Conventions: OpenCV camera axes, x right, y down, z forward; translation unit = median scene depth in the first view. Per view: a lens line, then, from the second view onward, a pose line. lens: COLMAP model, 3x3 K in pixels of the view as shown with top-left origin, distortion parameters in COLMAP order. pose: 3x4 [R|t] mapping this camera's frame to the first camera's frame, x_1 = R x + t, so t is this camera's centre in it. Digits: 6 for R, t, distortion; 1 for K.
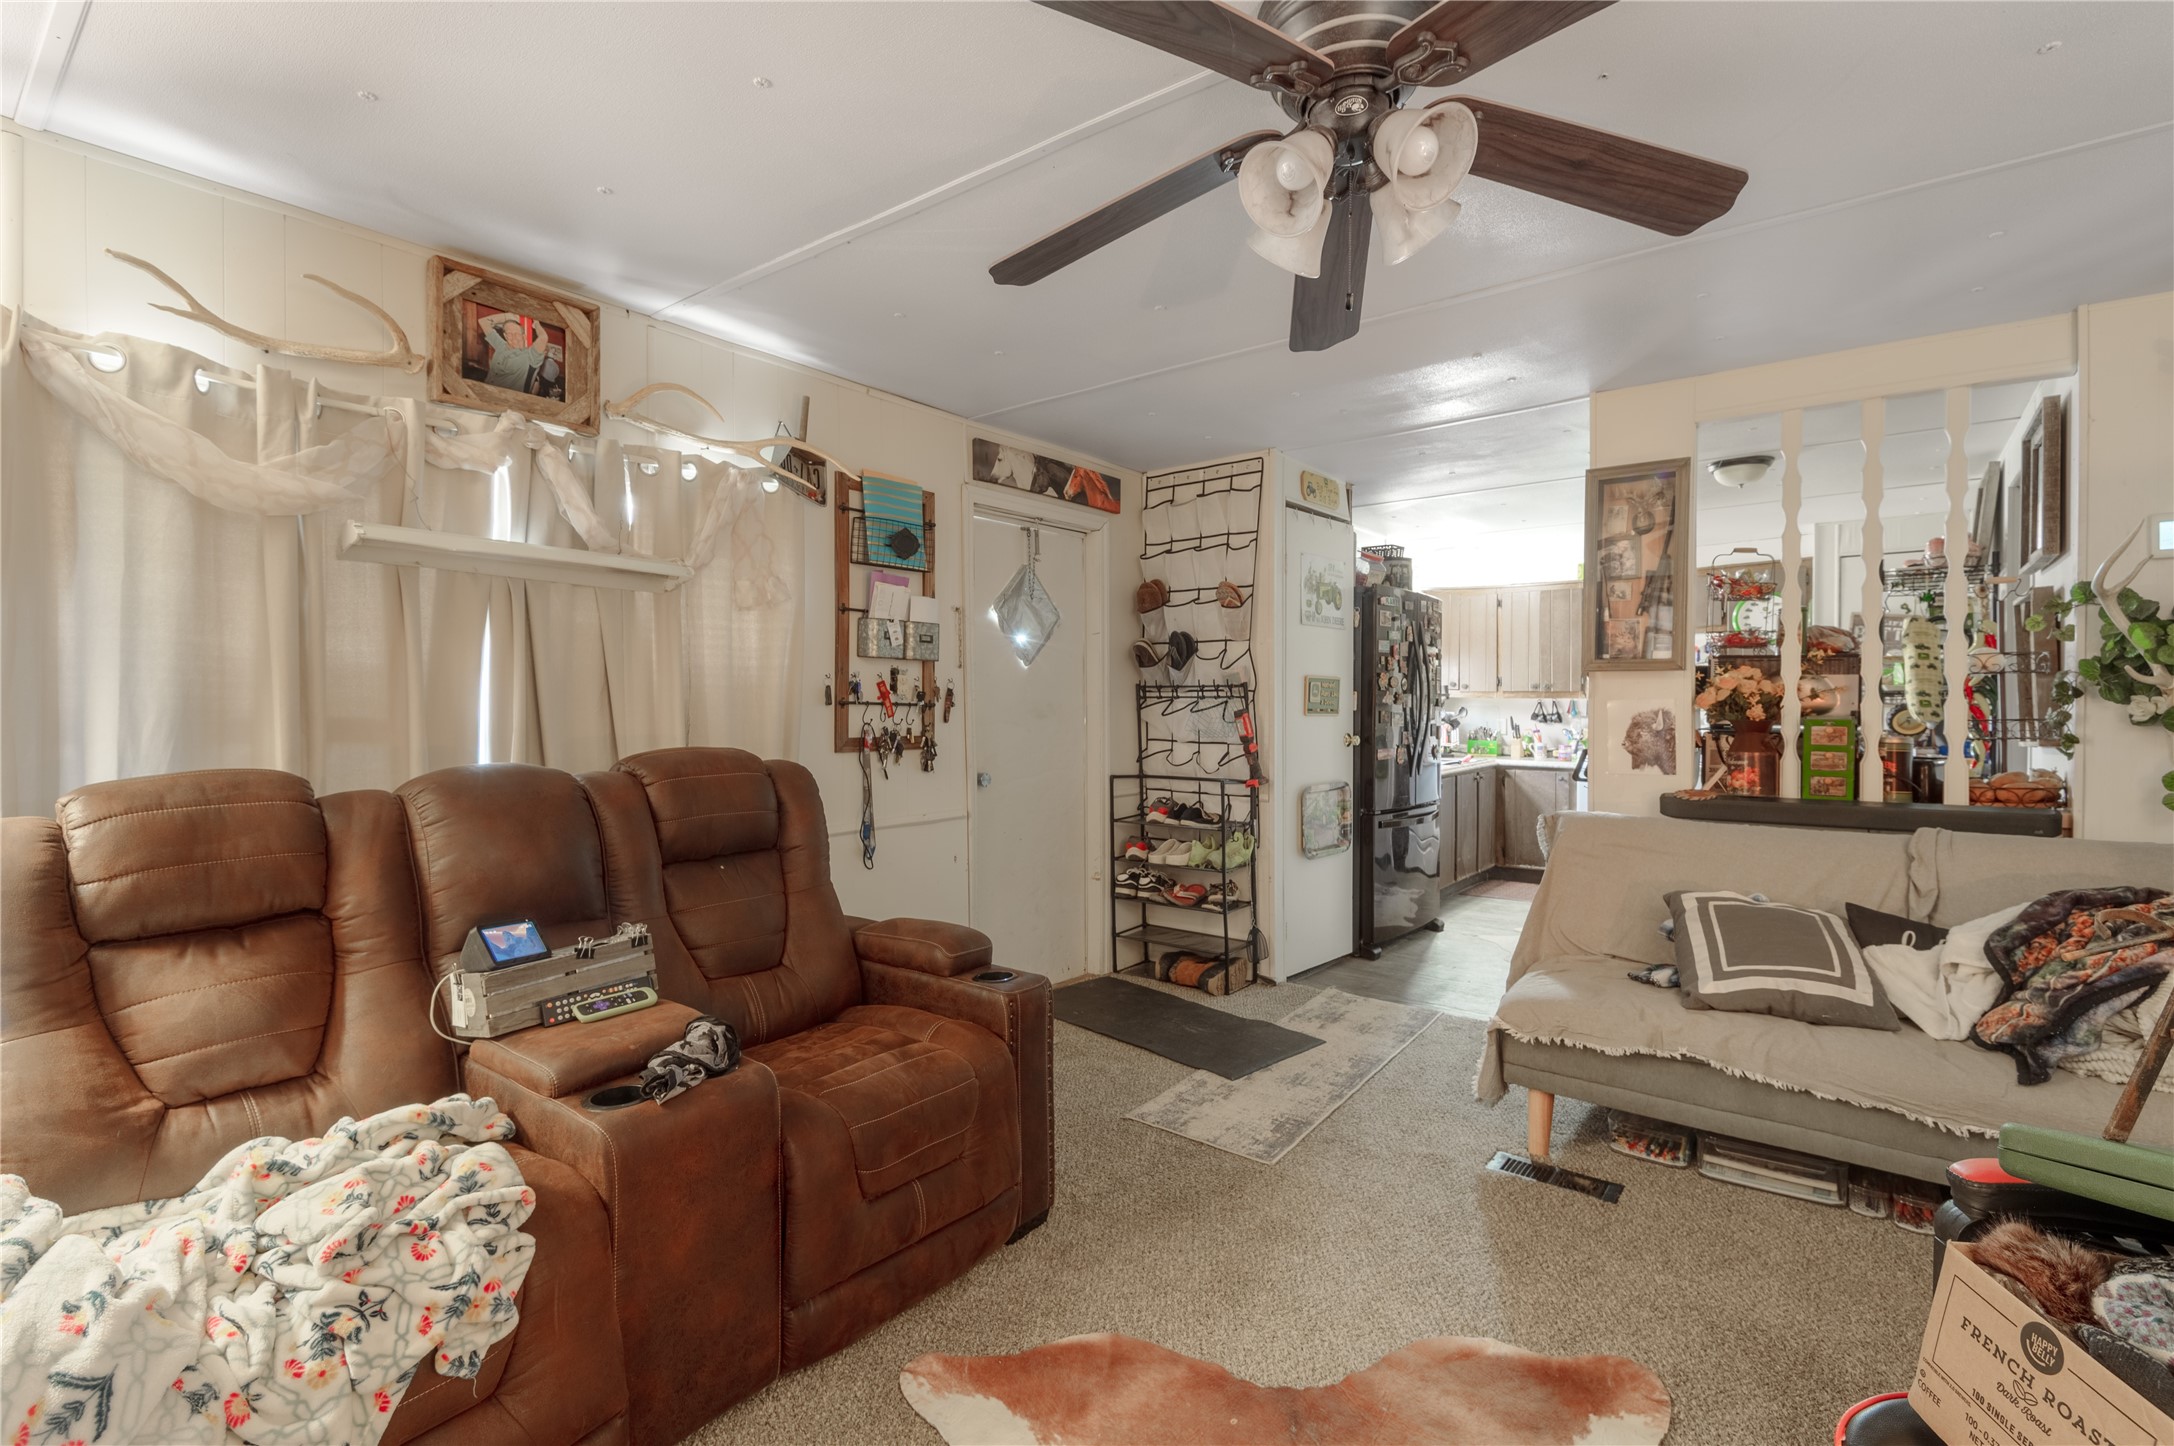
lens RADIAL K [[1023.6, 0, 1042.4], [0, 1023.6, 725.0], [0, 0, 1]] dist [0.019967, -0.015004]
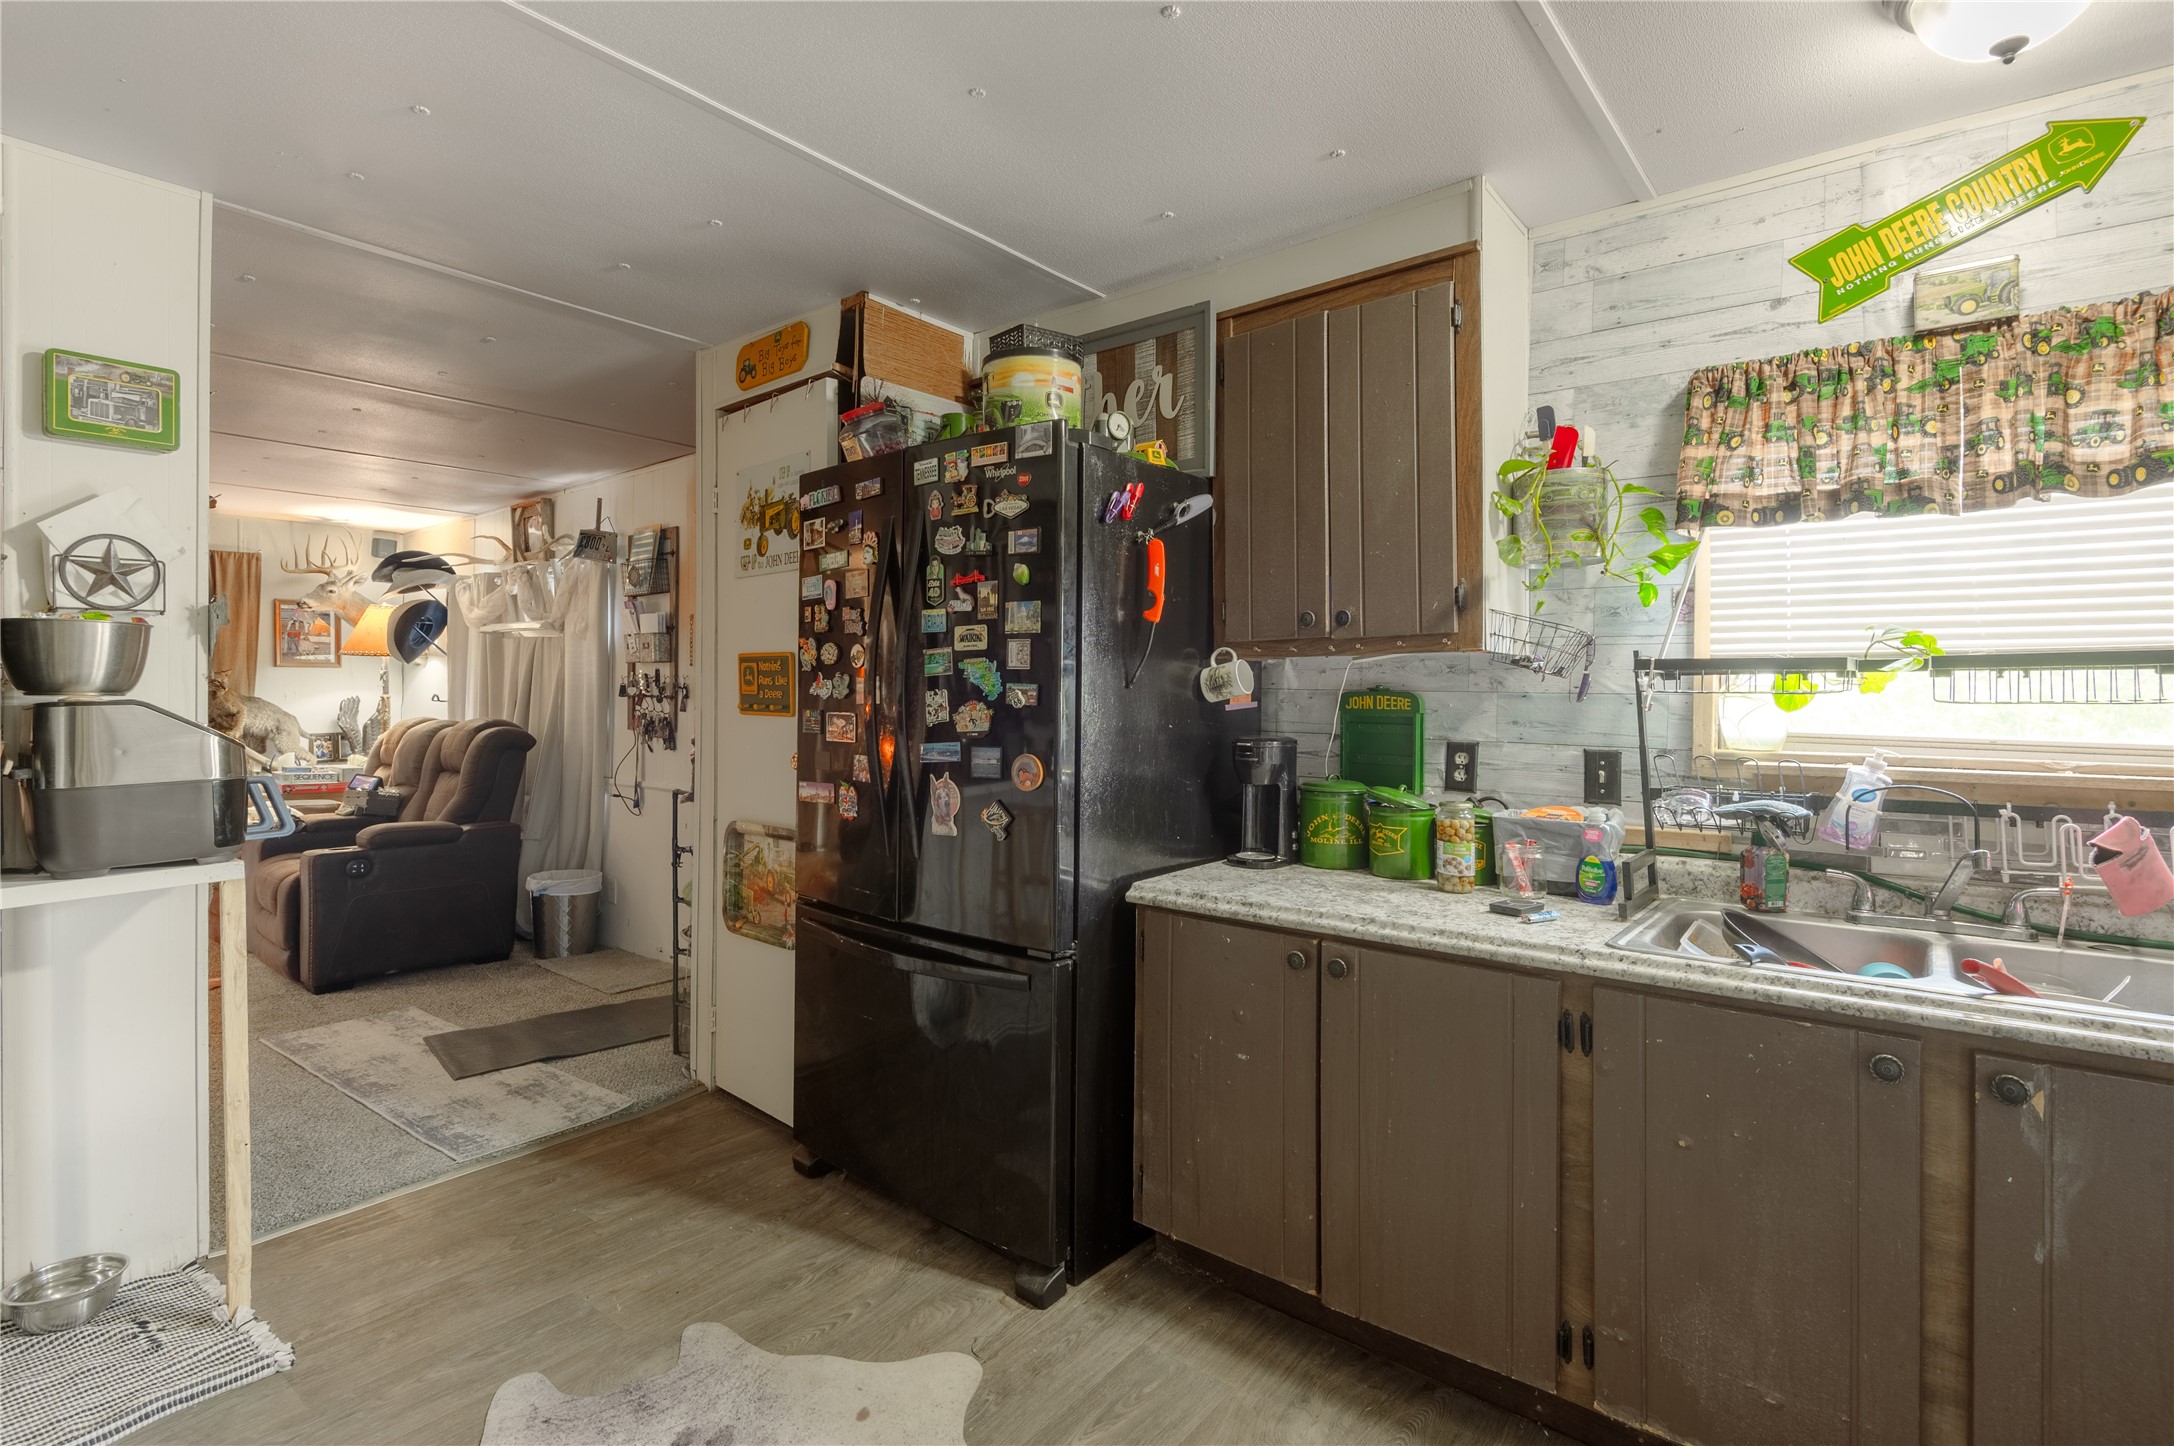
lens RADIAL K [[1023.6, 0, 1112.4], [0, 1023.6, 698.9], [0, 0, 1]] dist [0.019967, -0.015004]
pose [[0.001155, 0.003218, -0.999994, 1.871655], [-0.022898, 0.999733, 0.003191, -0.053241], [0.999737, 0.022894, 0.001228, 2.512995]]
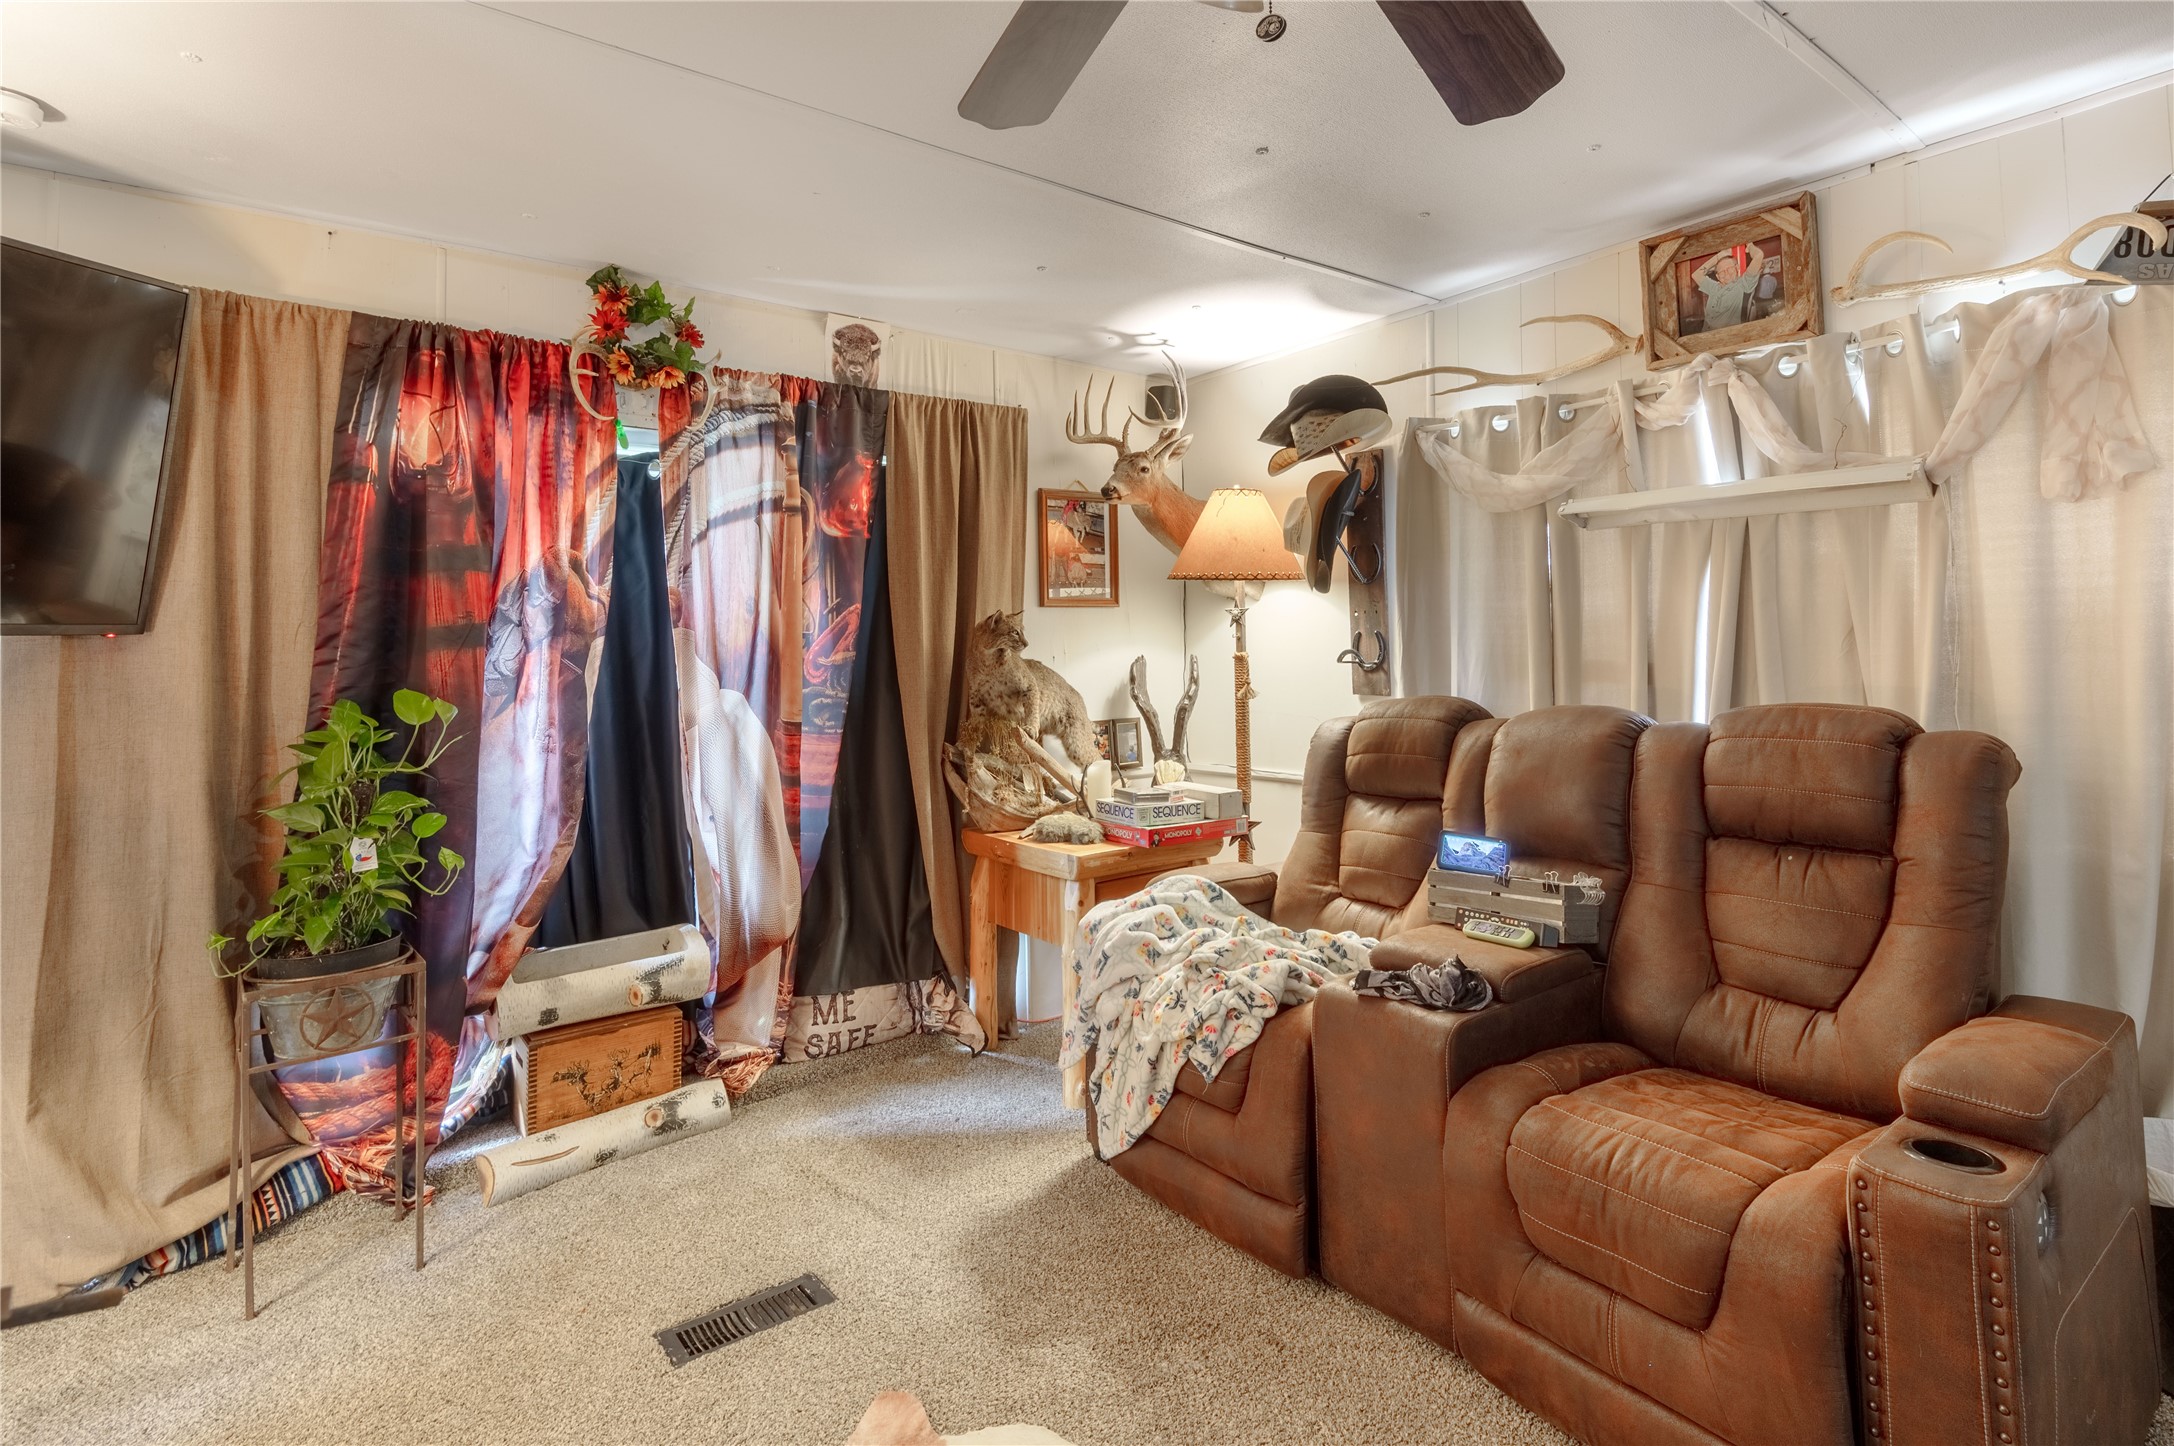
lens RADIAL K [[1023.6, 0, 1044.1], [0, 1023.6, 598.9], [0, 0, 1]] dist [0.019967, -0.015004]
pose [[-0.257773, -0.046154, -0.965102, 0.573294], [-0.008368, 0.998928, -0.045536, -0.017687], [0.966169, -0.003662, -0.257883, 0.615806]]
